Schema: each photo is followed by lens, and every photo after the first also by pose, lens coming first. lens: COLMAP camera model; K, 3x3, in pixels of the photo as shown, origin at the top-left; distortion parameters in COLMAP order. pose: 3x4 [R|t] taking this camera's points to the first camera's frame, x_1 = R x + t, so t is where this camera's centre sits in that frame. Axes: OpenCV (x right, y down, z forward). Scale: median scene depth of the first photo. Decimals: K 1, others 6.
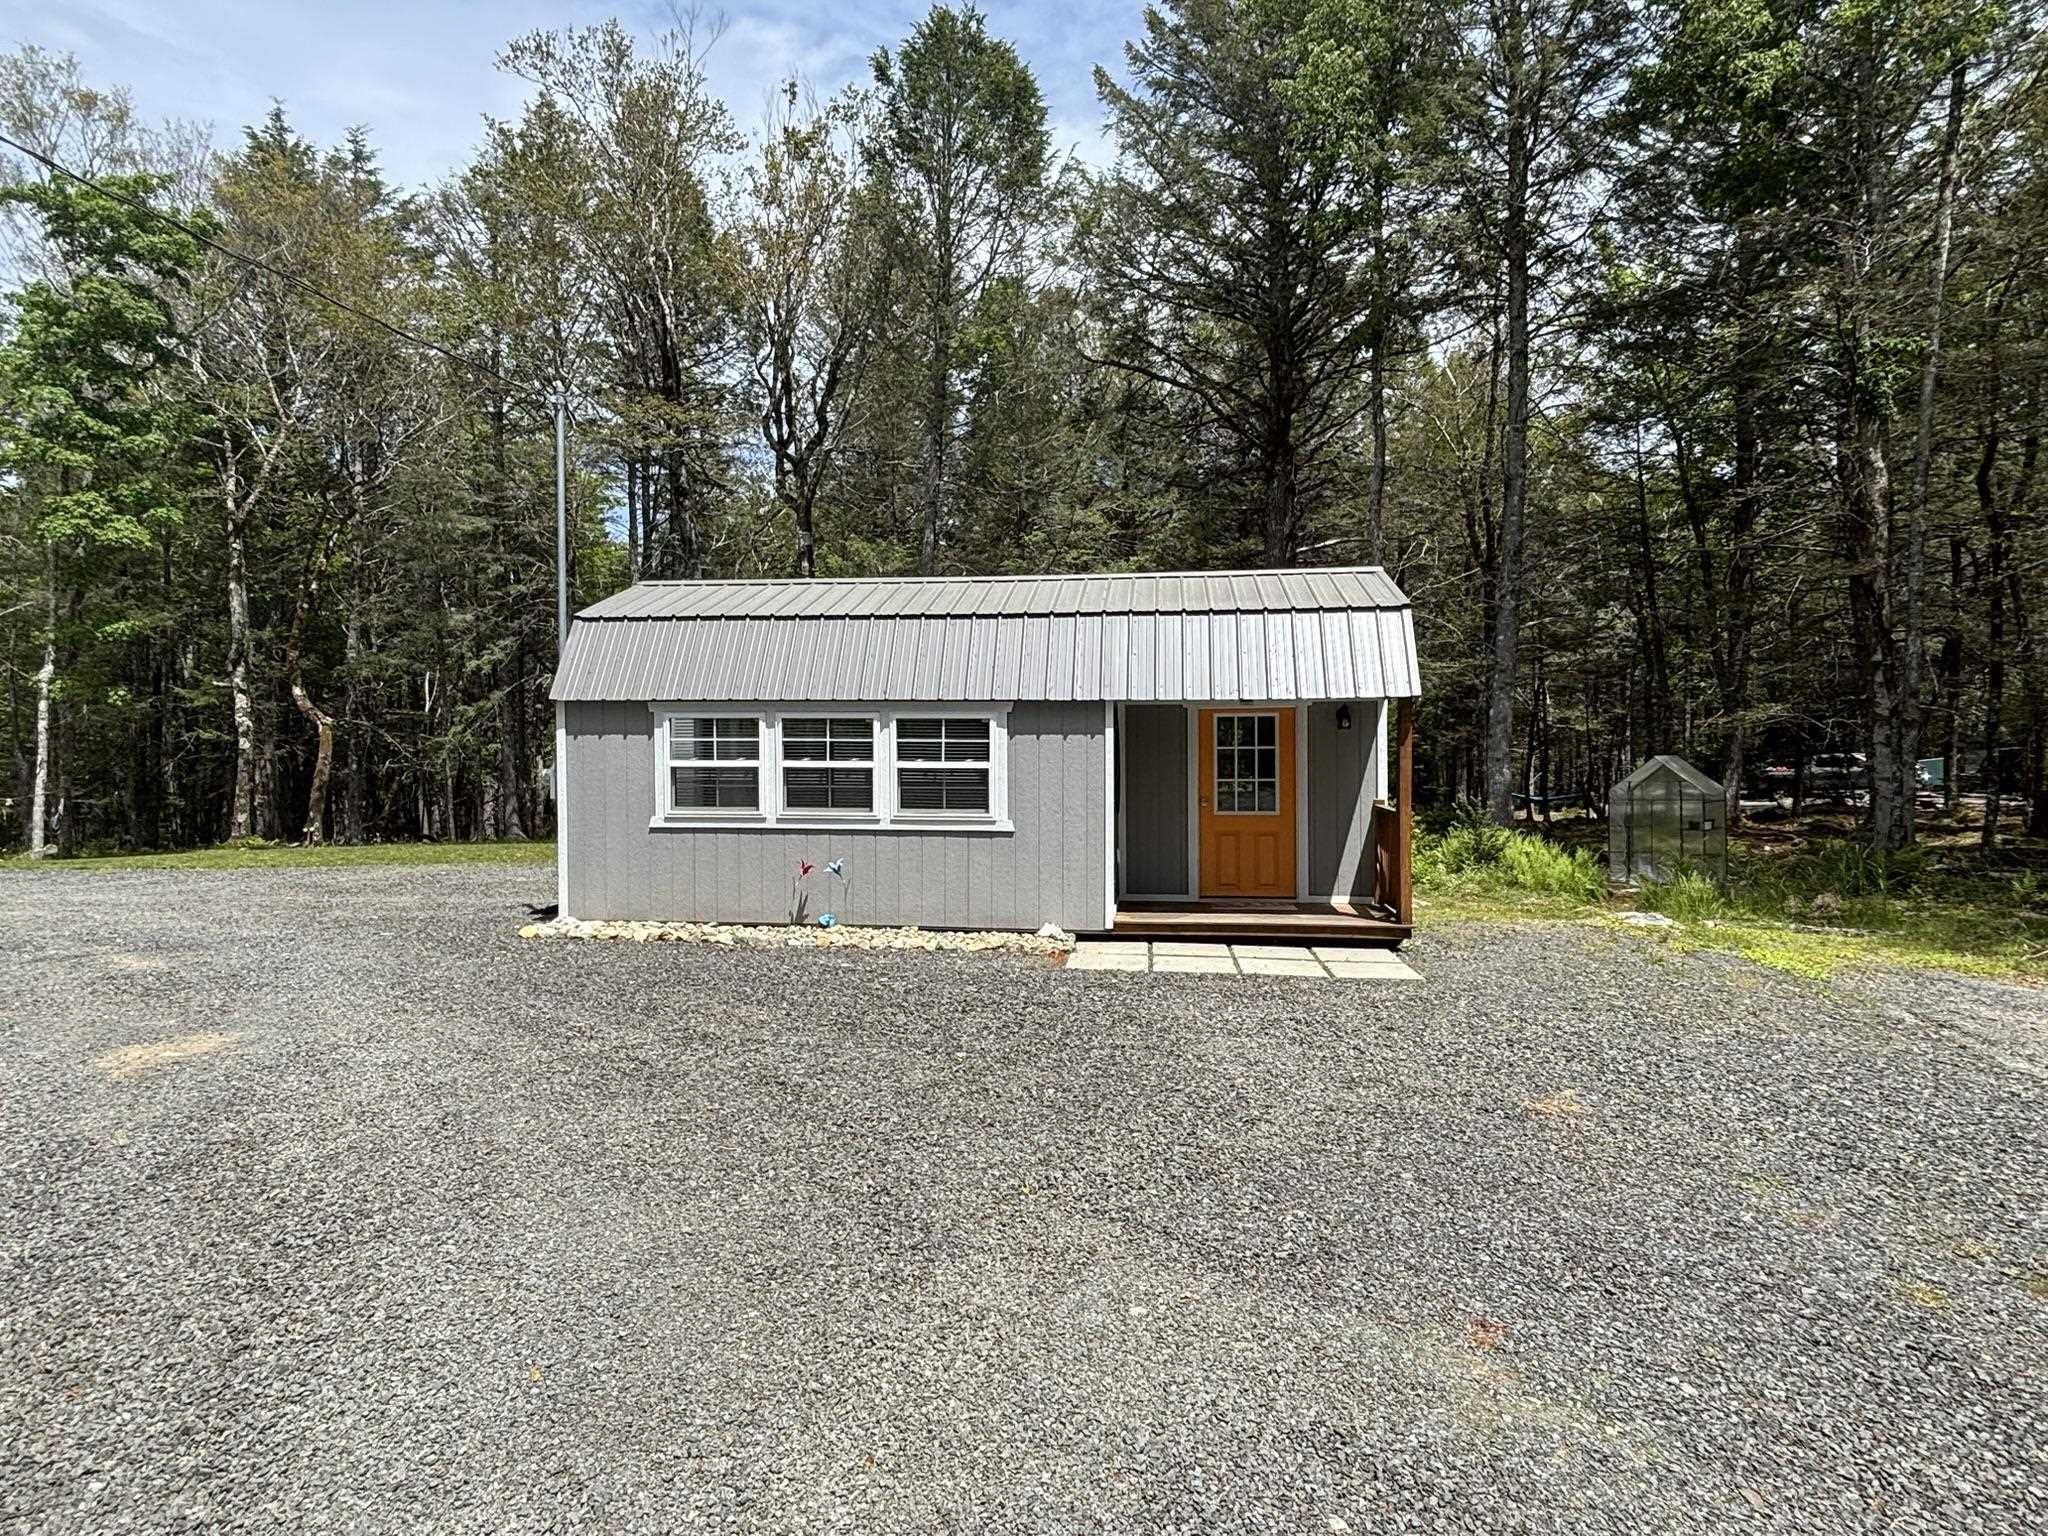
lens RADIAL K [[1150.6, 0, 1043.8], [0, 1150.6, 769.8], [0, 0, 1]] dist [0.004262, -0.000006]
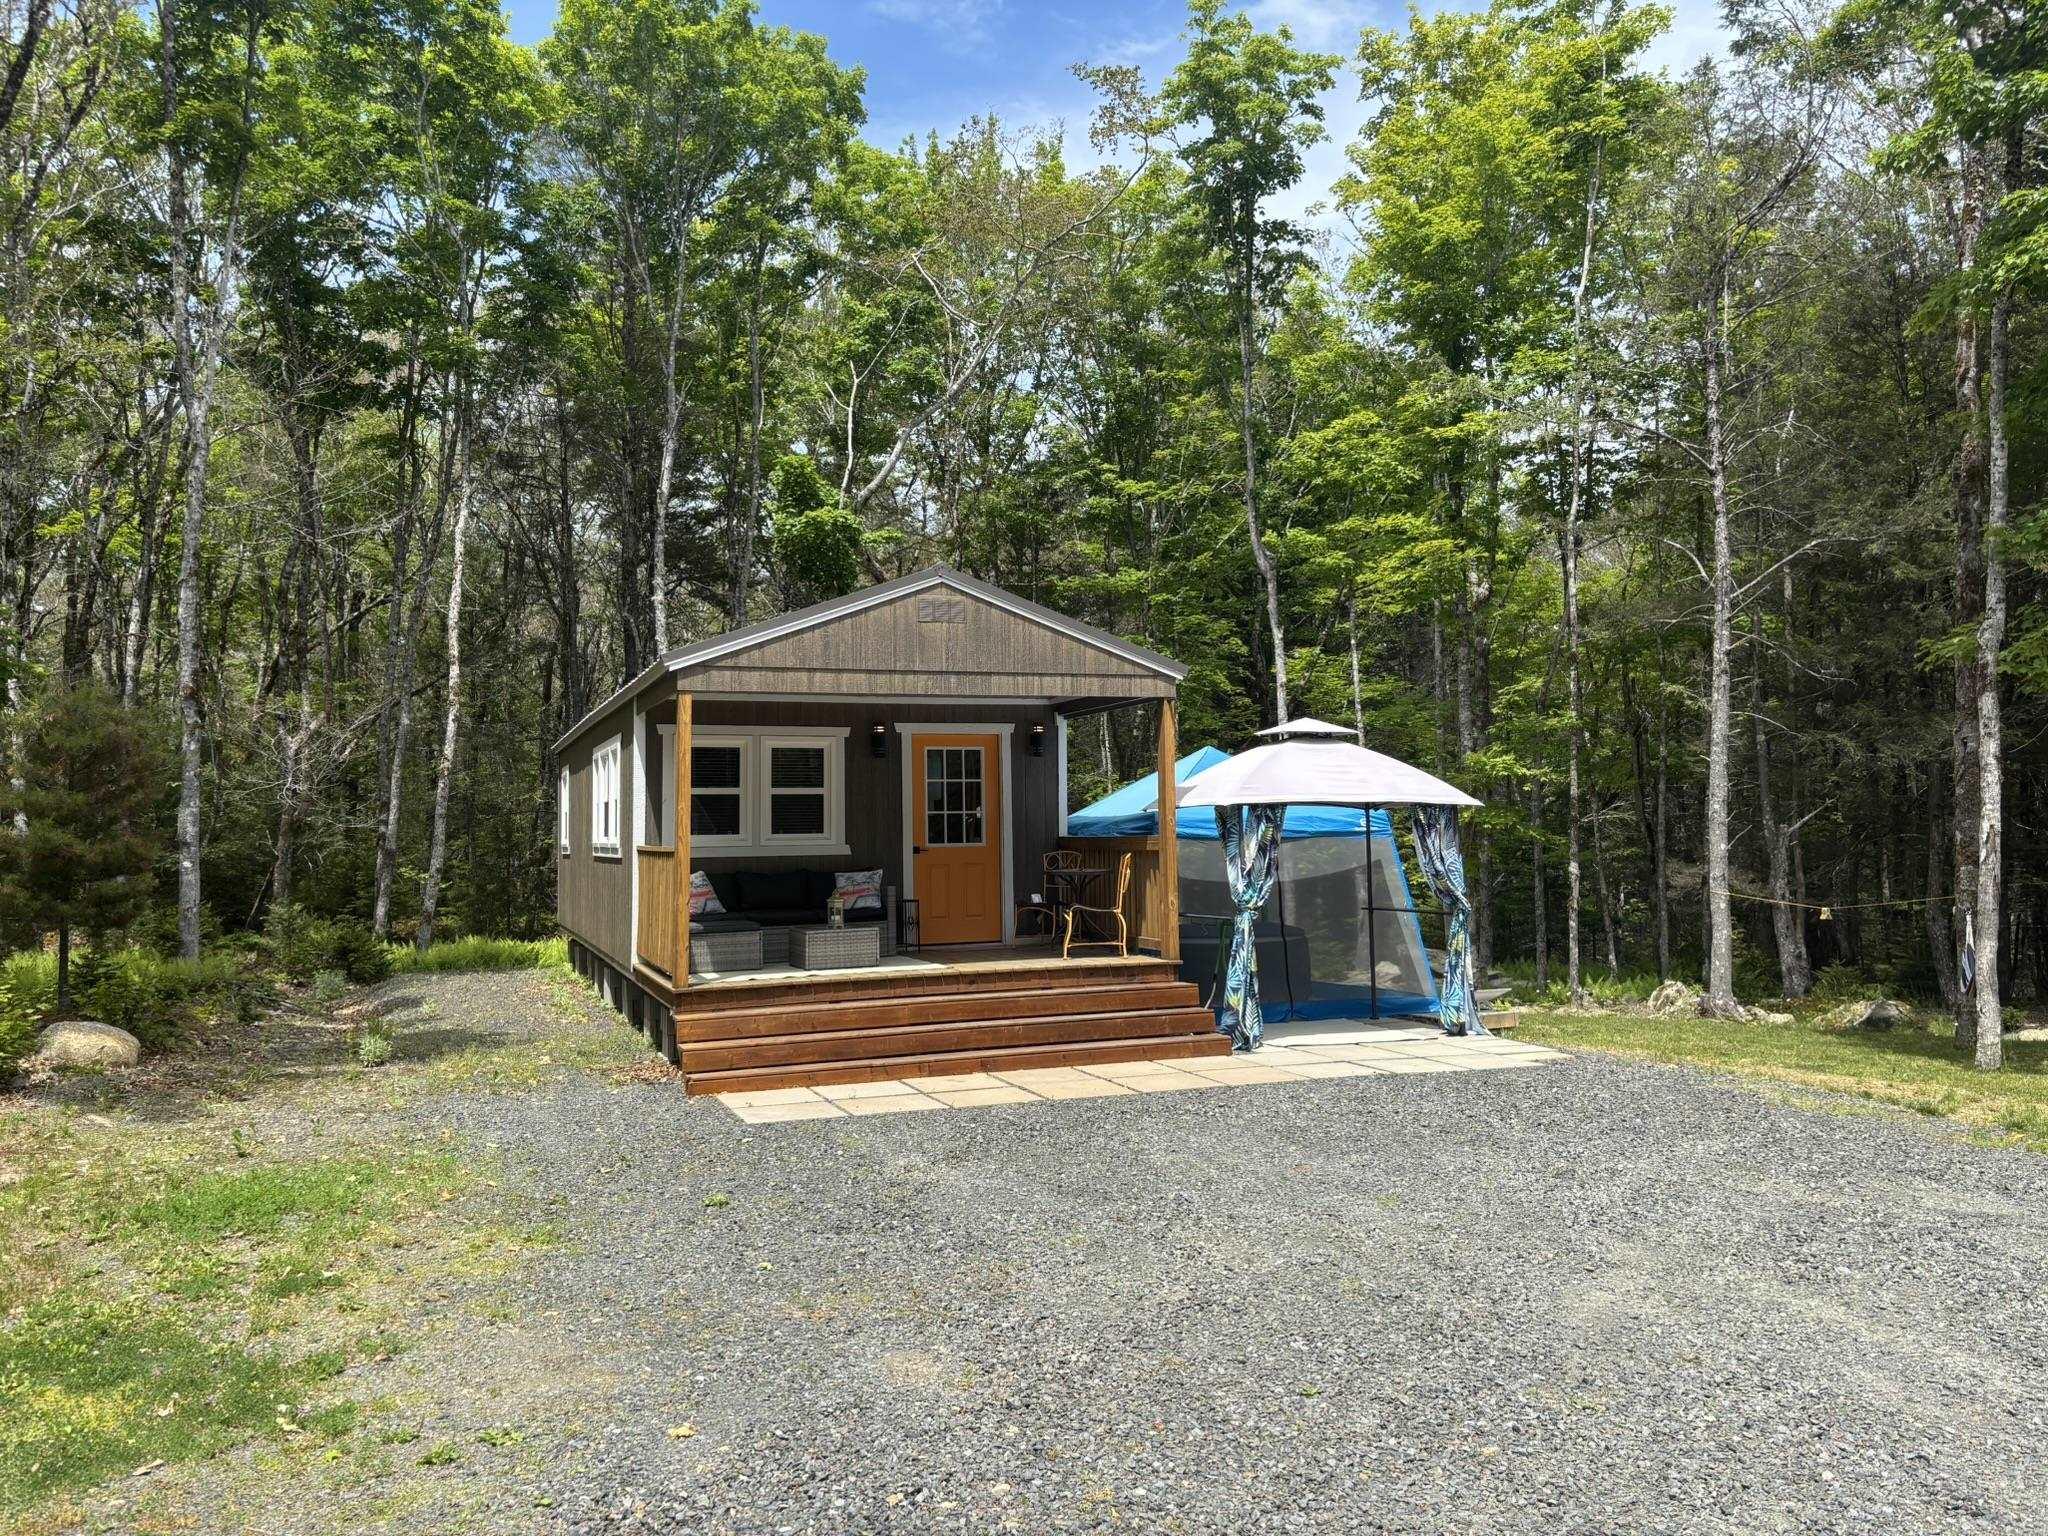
lens RADIAL K [[1559.9, 0, 1007.8], [0, 1559.9, 774.0], [0, 0, 1]] dist [0.033810, -0.024307]
pose [[0.503289, -0.035124, -0.863404, -1.339132], [-0.007116, 0.998971, -0.044787, -0.002243], [0.864089, 0.028685, 0.502522, 0.953676]]
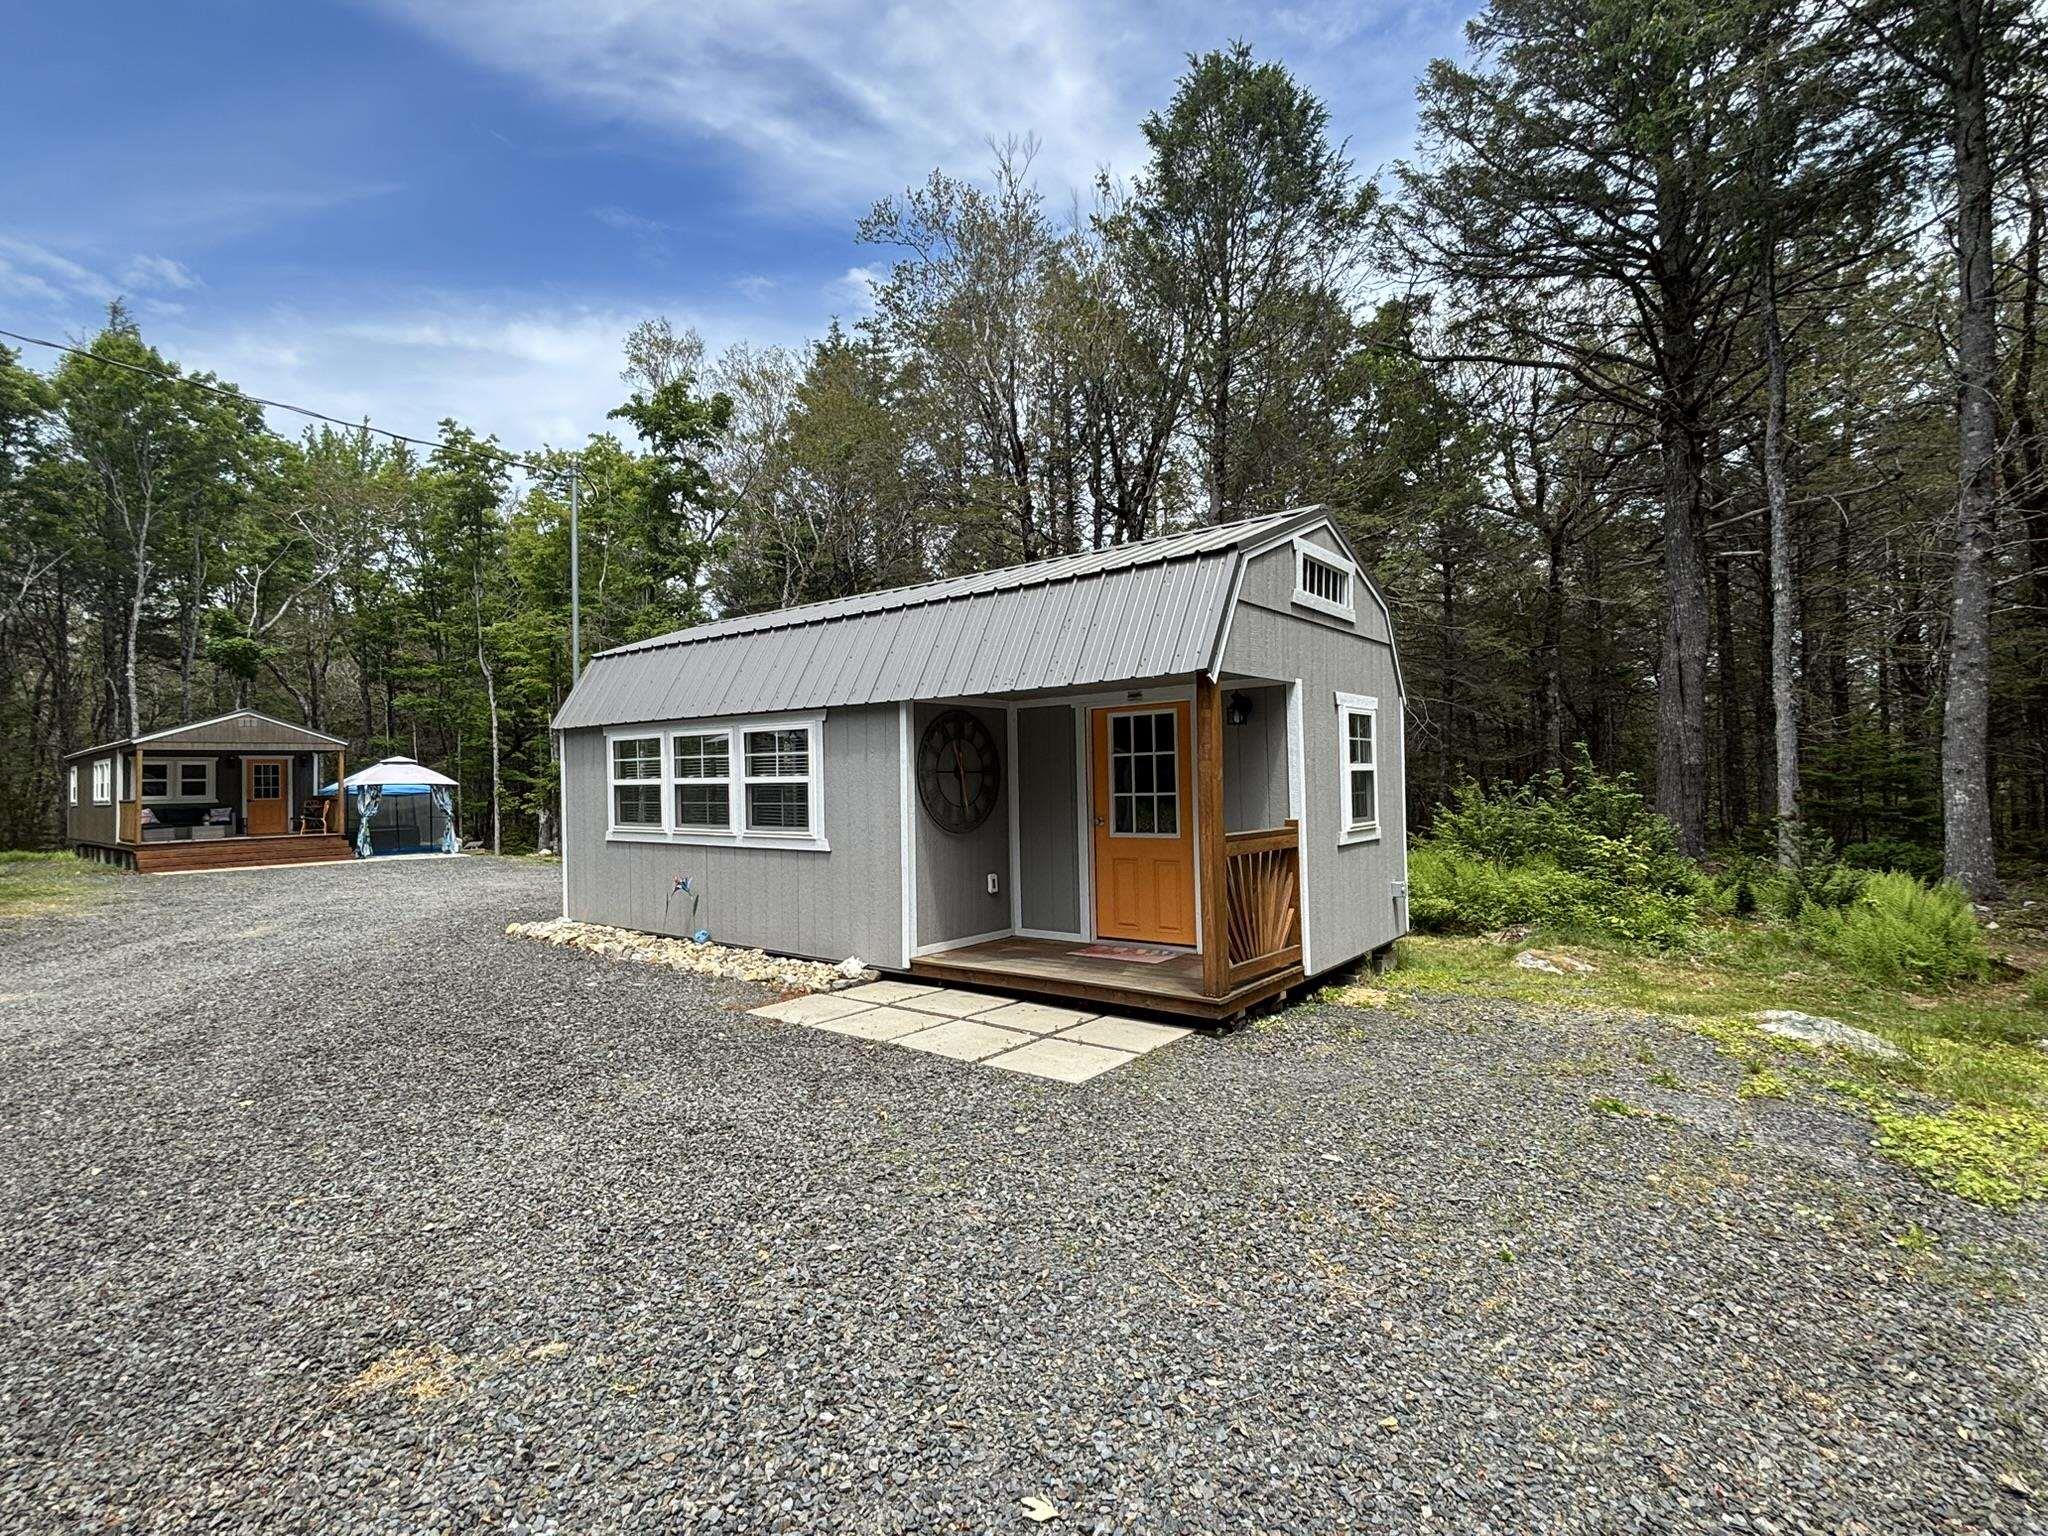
lens RADIAL K [[985.6, 0, 1024.4], [0, 985.6, 772.9], [0, 0, 1]] dist [-0.002756, -0.000170]
pose [[0.863483, -0.018755, -0.504029, 0.478919], [0.006666, 0.999645, -0.025779, 0.011937], [0.504334, 0.018900, 0.863302, 0.390386]]
